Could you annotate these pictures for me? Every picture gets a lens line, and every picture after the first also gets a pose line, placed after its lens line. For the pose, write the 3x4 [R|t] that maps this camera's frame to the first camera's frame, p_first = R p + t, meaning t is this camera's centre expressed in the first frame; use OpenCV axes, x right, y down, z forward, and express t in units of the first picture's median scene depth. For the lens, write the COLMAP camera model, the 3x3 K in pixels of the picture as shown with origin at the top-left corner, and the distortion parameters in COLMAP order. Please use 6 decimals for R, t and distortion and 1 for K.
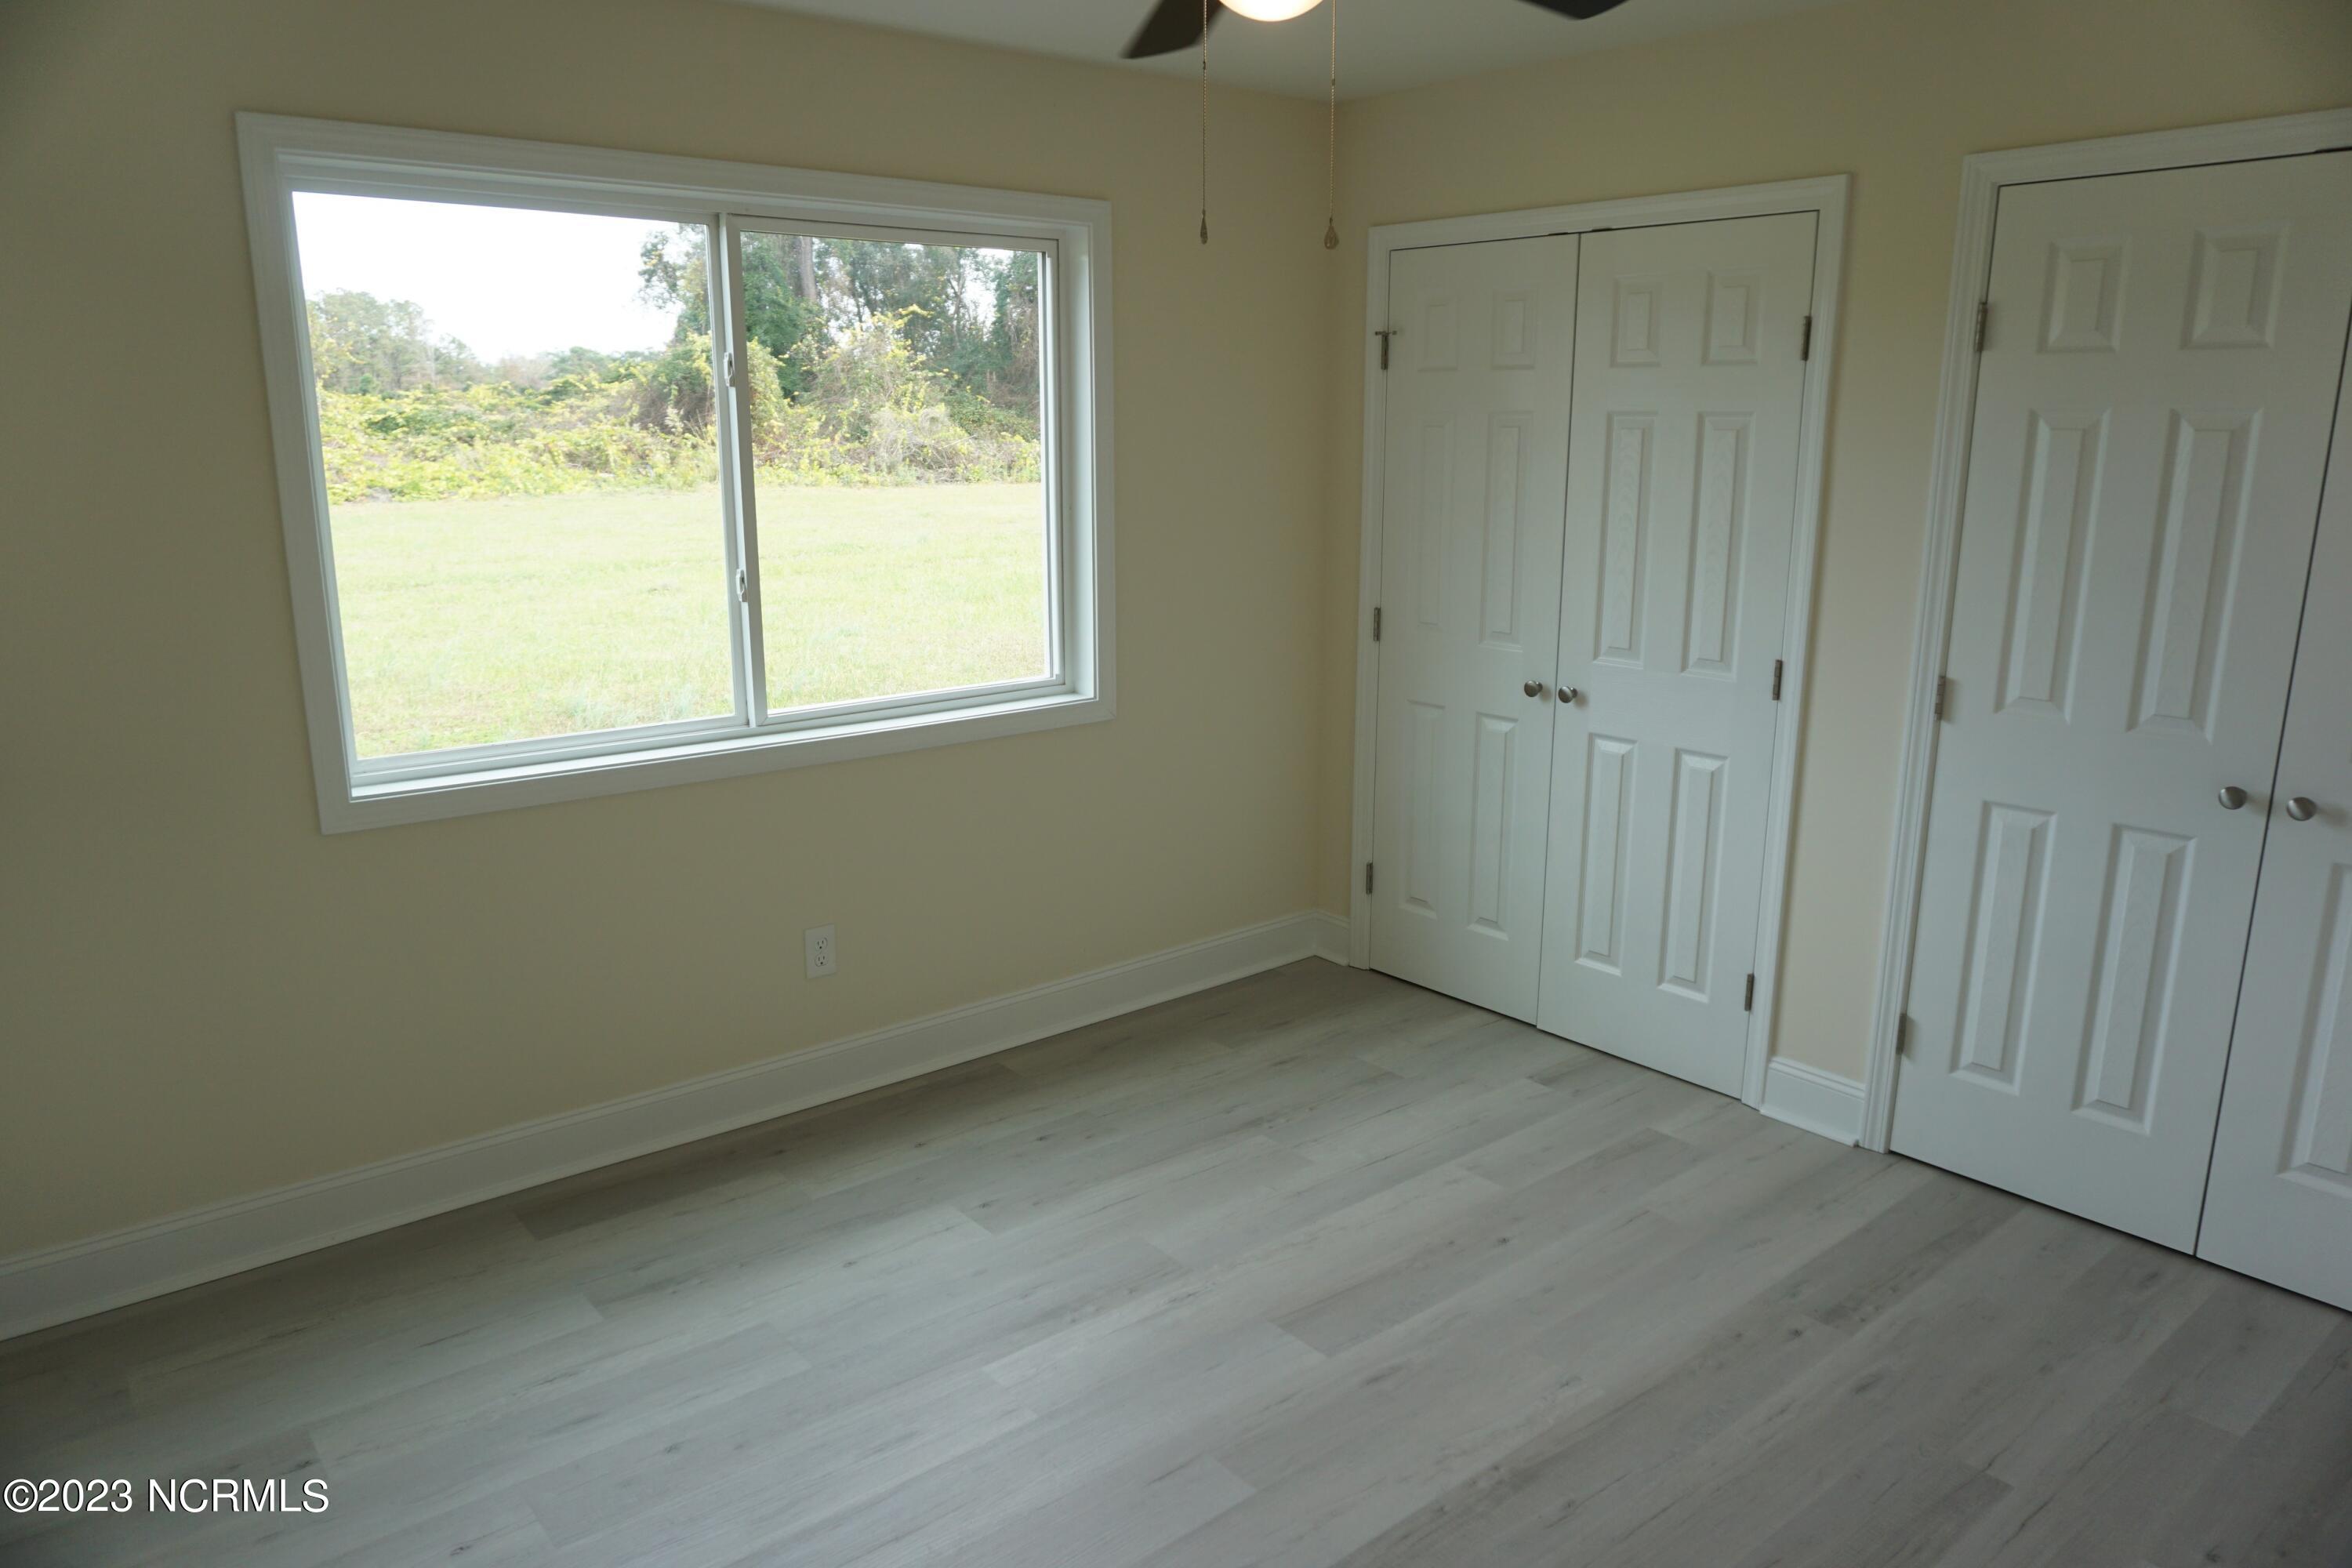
lens RADIAL K [[1606.2, 0, 1138.5], [0, 1606.2, 778.4], [0, 0, 1]] dist [0.003461, 0.046766]
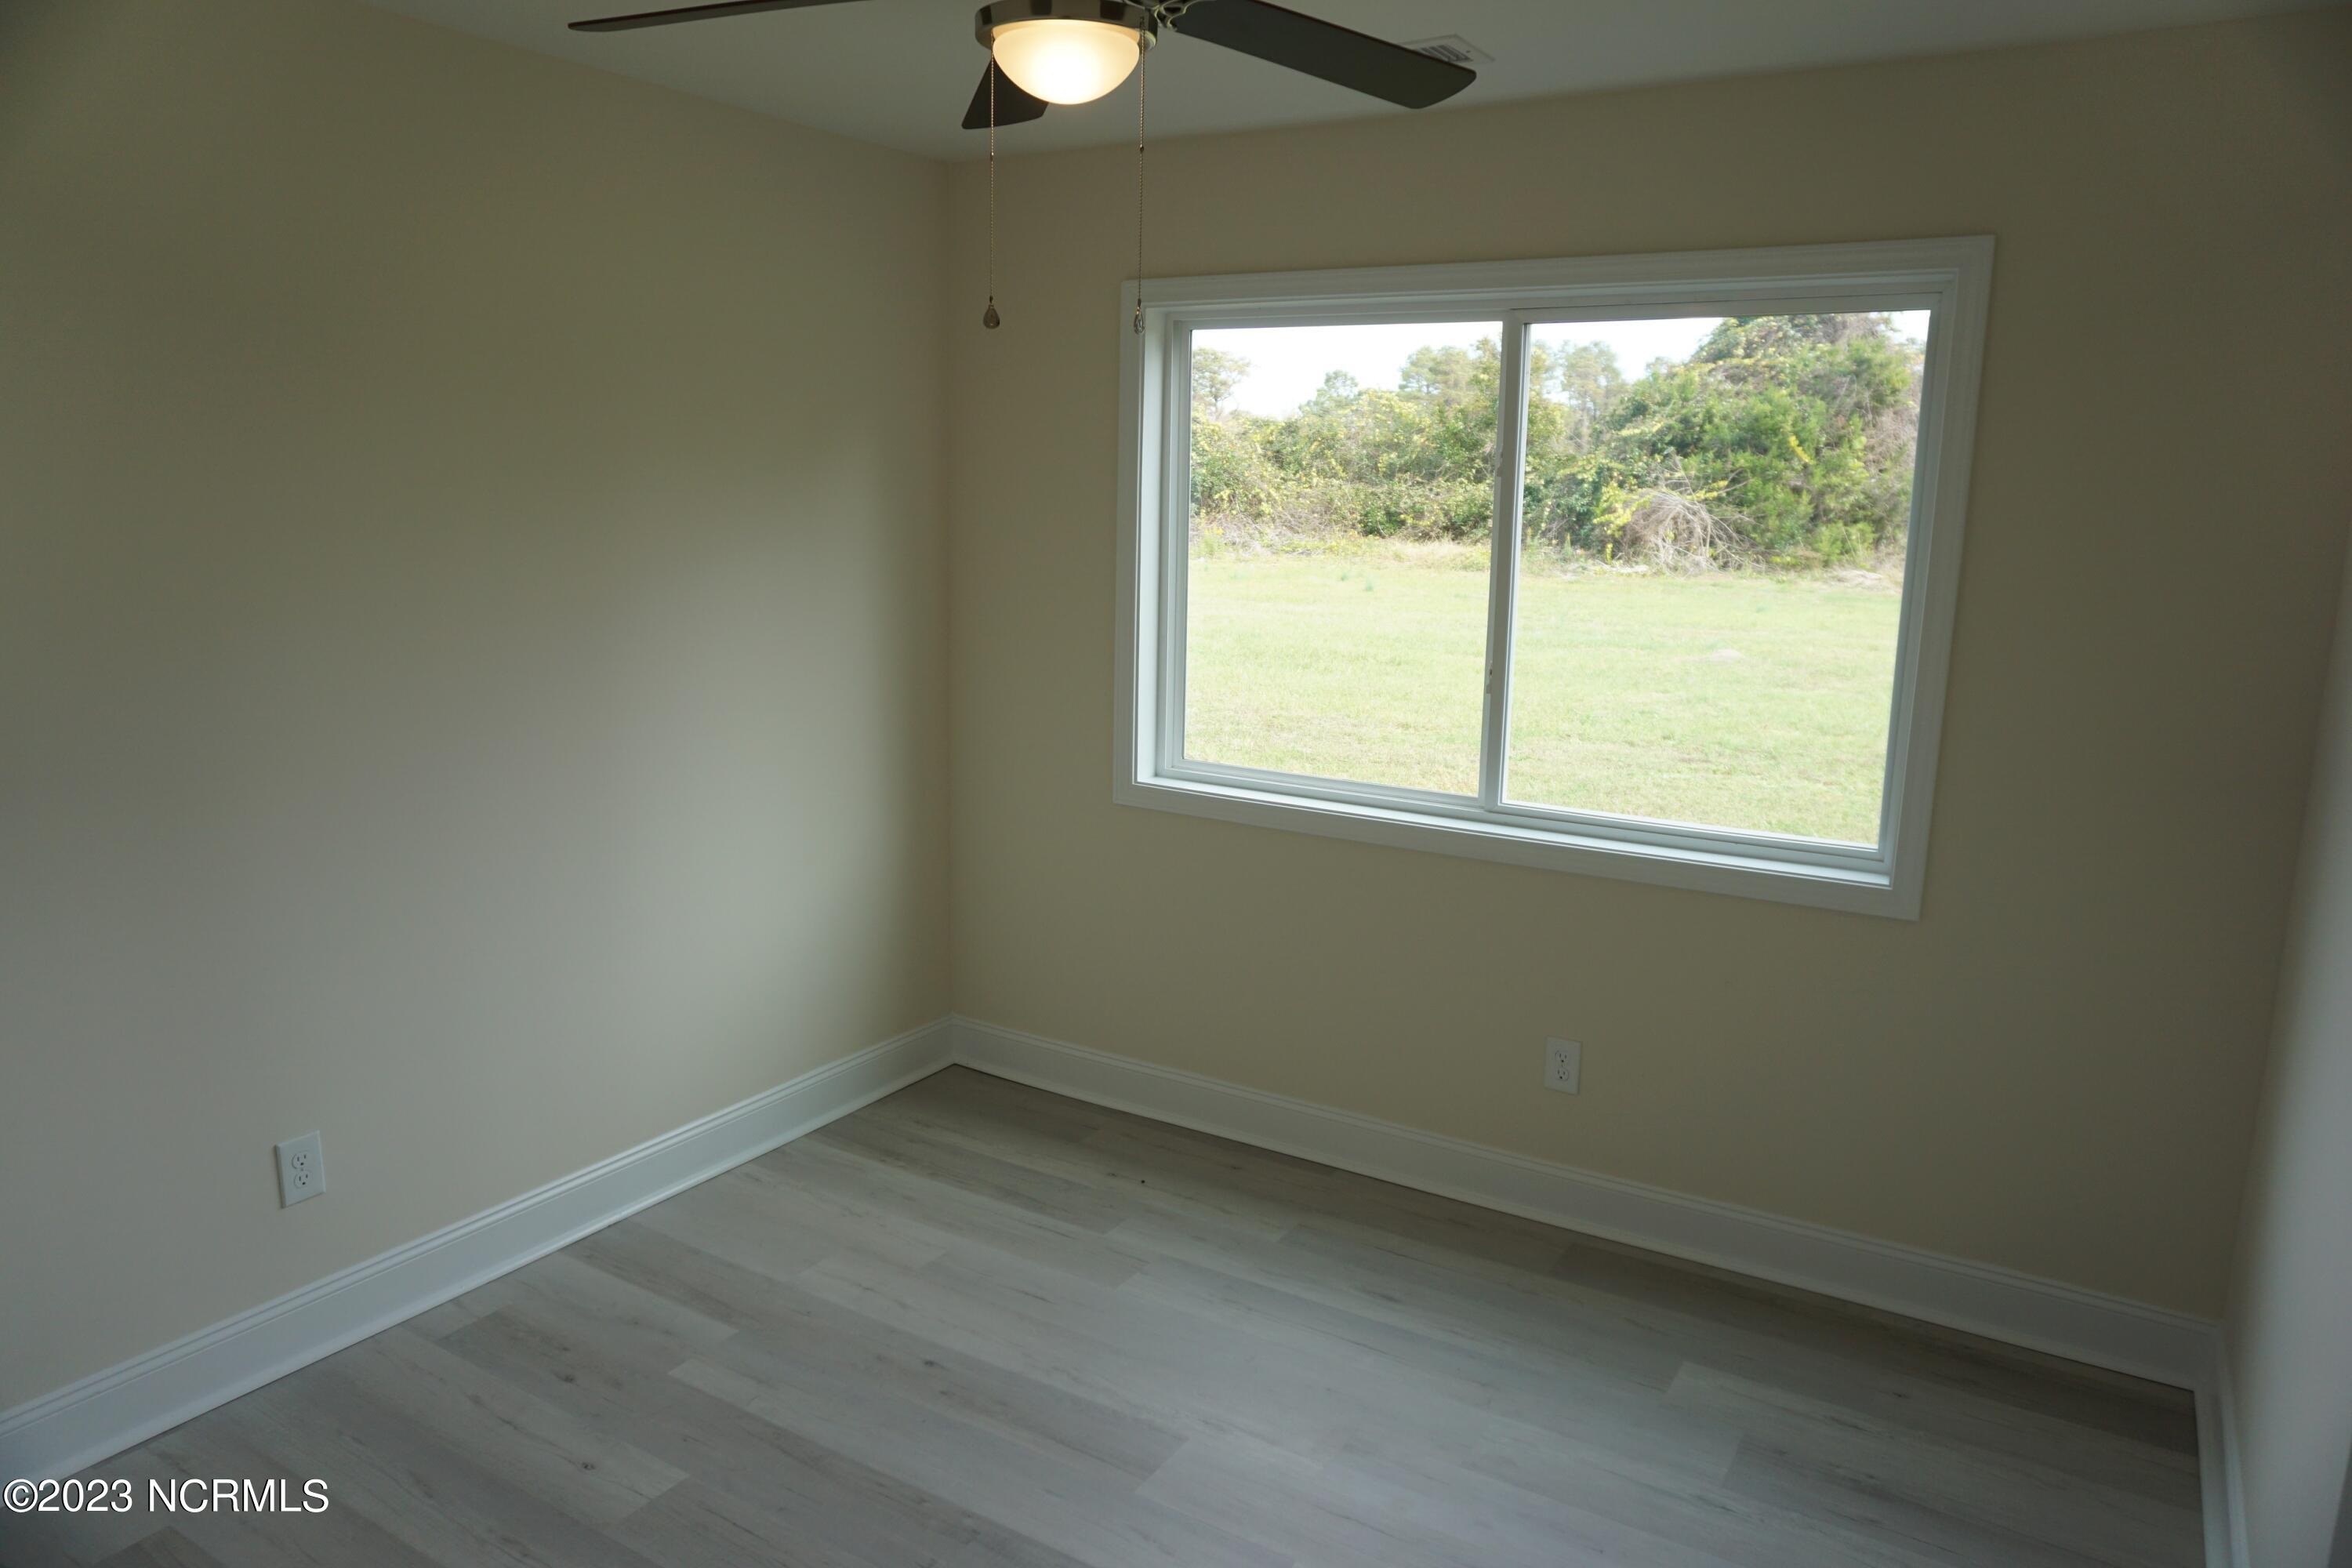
lens RADIAL K [[1546.4, 0, 1166.7], [0, 1546.4, 775.2], [0, 0, 1]] dist [-0.072692, 0.042012]
pose [[0.329195, 0.182870, -0.926385, 0.471487], [-0.230217, 0.967007, 0.109080, -0.090857], [0.915768, 0.177361, 0.360434, 0.379301]]
